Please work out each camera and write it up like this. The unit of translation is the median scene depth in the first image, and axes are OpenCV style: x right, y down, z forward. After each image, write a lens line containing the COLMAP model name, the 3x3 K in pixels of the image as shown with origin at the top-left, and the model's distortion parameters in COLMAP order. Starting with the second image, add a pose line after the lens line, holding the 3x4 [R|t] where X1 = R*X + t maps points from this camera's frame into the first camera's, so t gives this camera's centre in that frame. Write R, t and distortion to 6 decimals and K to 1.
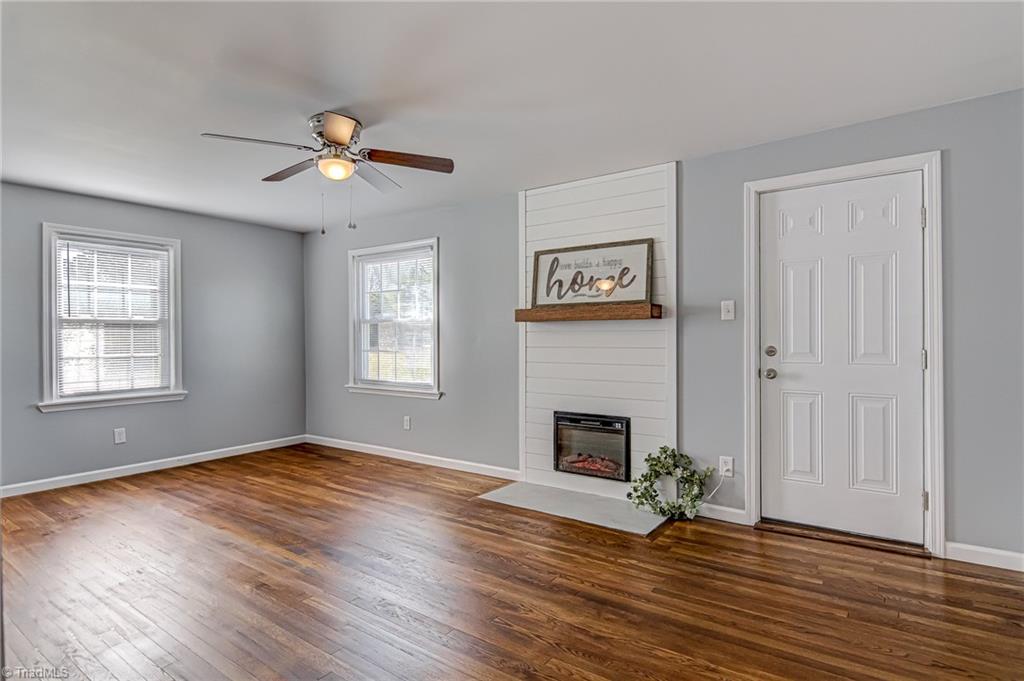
lens RADIAL K [[537.1, 0, 510.7], [0, 537.1, 339.8], [0, 0, 1]] dist [0.020431, -0.017641]
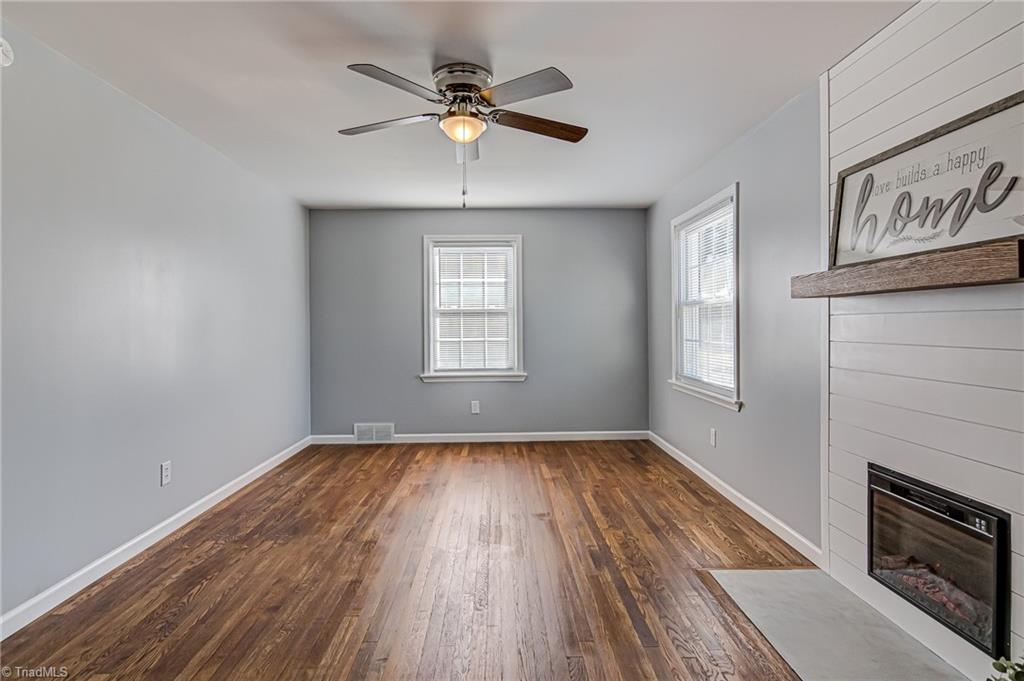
lens RADIAL K [[539.1, 0, 513.3], [0, 539.1, 325.0], [0, 0, 1]] dist [0.025023, -0.022136]
pose [[0.604229, 0.001562, -0.796809, 0.307447], [-0.000854, 0.999999, 0.001313, -0.004602], [0.796810, -0.000112, 0.604229, 0.403434]]
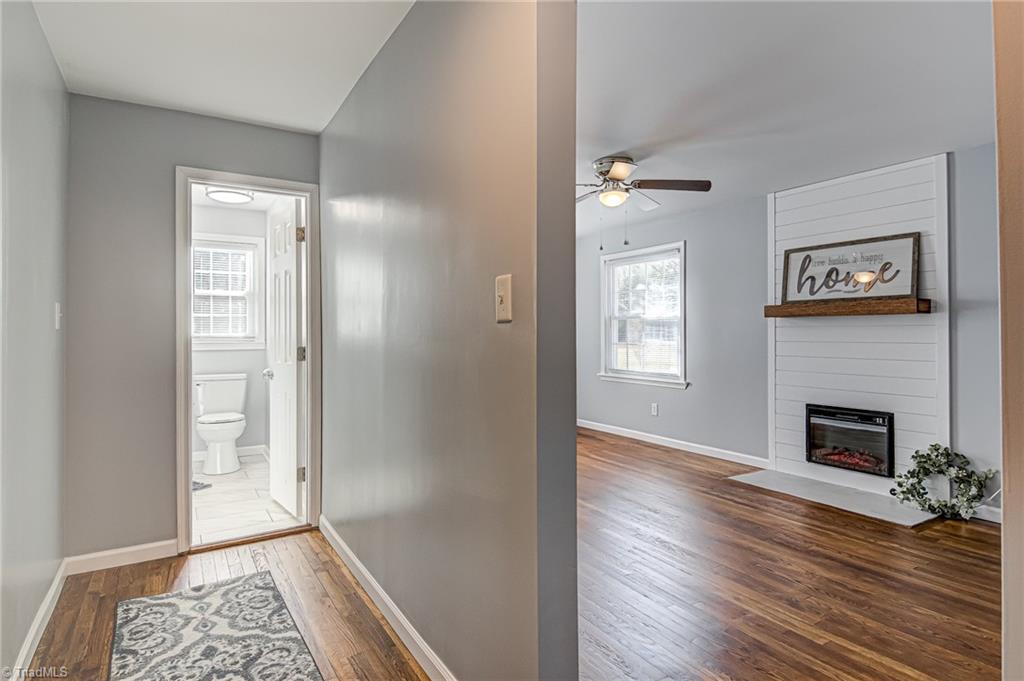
lens RADIAL K [[552.2, 0, 513.3], [0, 552.2, 327.7], [0, 0, 1]] dist [0.024841, -0.021383]
pose [[0.923748, -0.001534, -0.382999, -0.031524], [-0.003679, 0.999910, -0.012880, 0.002796], [0.382984, 0.013307, 0.923659, -0.208605]]
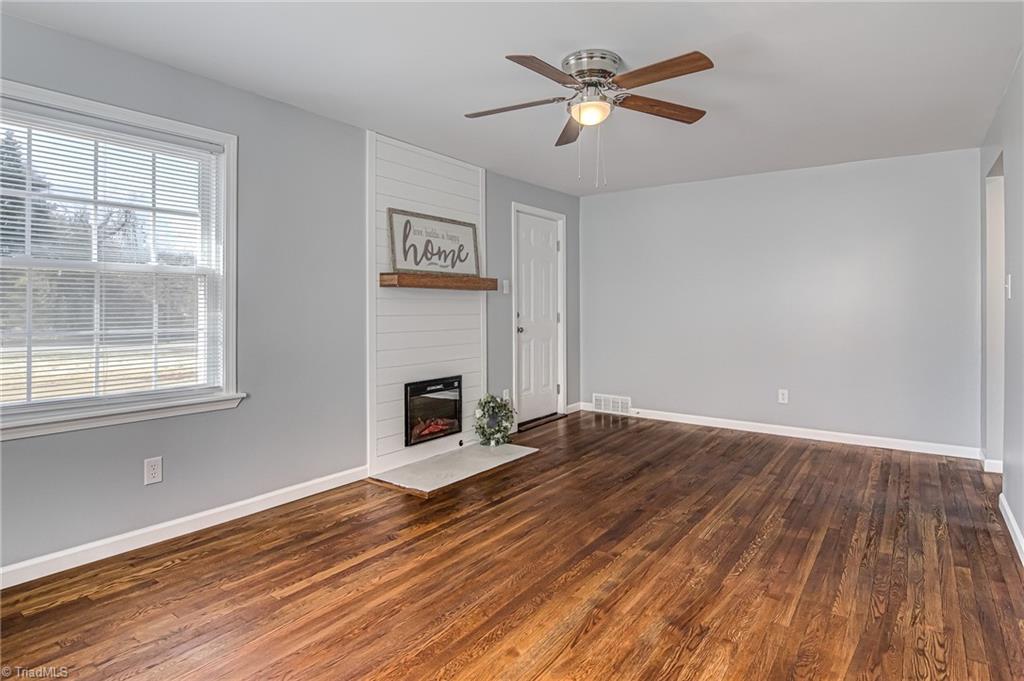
lens RADIAL K [[554.2, 0, 510.8], [0, 554.2, 309.1], [0, 0, 1]] dist [0.013957, -0.025885]
pose [[0.011294, 0.000809, 0.999936, -0.910478], [0.004044, 0.999991, -0.000855, 0.004674], [-0.999928, 0.004054, 0.011291, 0.829955]]
